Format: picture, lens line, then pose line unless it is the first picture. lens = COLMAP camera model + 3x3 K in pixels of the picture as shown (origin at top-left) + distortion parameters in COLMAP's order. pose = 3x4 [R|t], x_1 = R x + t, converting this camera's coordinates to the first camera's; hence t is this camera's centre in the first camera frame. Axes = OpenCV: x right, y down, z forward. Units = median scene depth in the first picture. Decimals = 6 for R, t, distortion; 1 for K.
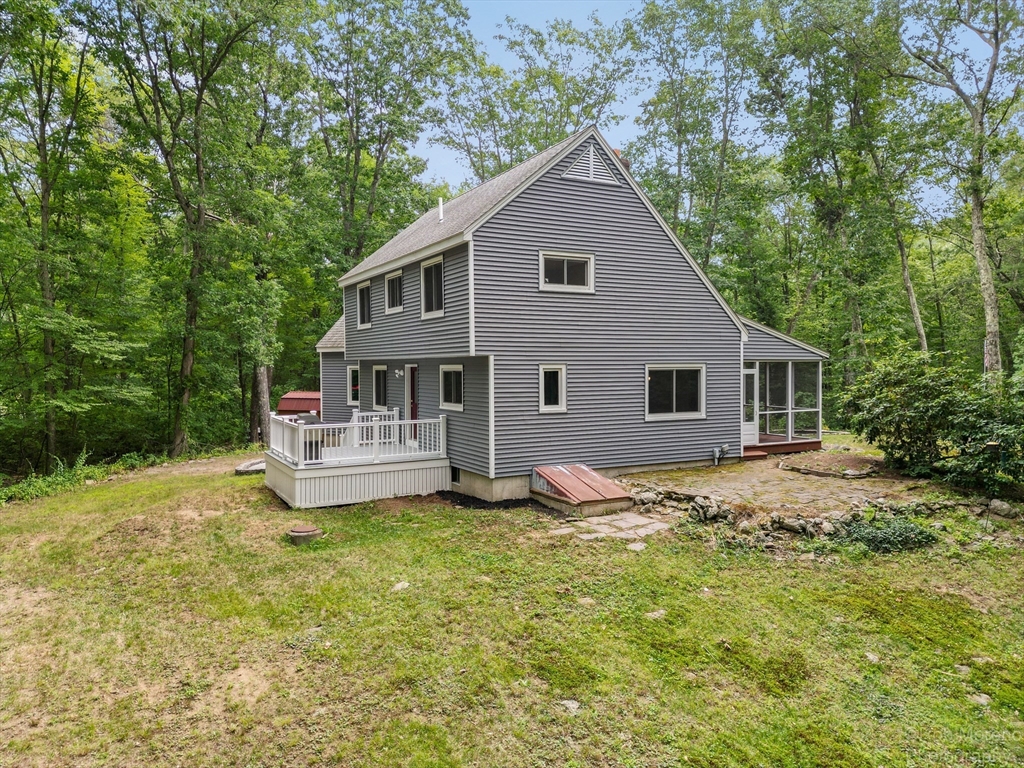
lens RADIAL K [[704.7, 0, 512.0], [0, 704.7, 384.0], [0, 0, 1]] dist [0.090954, -0.107522]
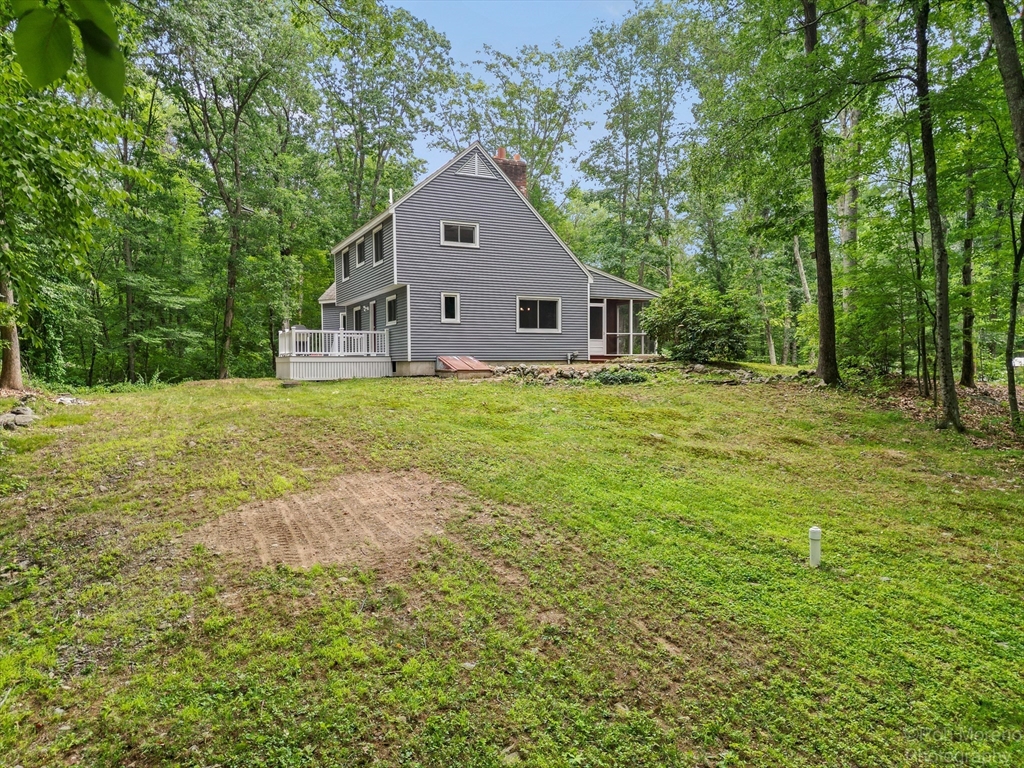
lens RADIAL K [[704.7, 0, 512.0], [0, 704.7, 384.0], [0, 0, 1]] dist [0.090954, -0.107522]
pose [[0.998451, 0.000560, -0.055633, 0.165581], [-0.000498, 0.999999, 0.001116, 0.102424], [0.055634, -0.001086, 0.998451, -0.336568]]
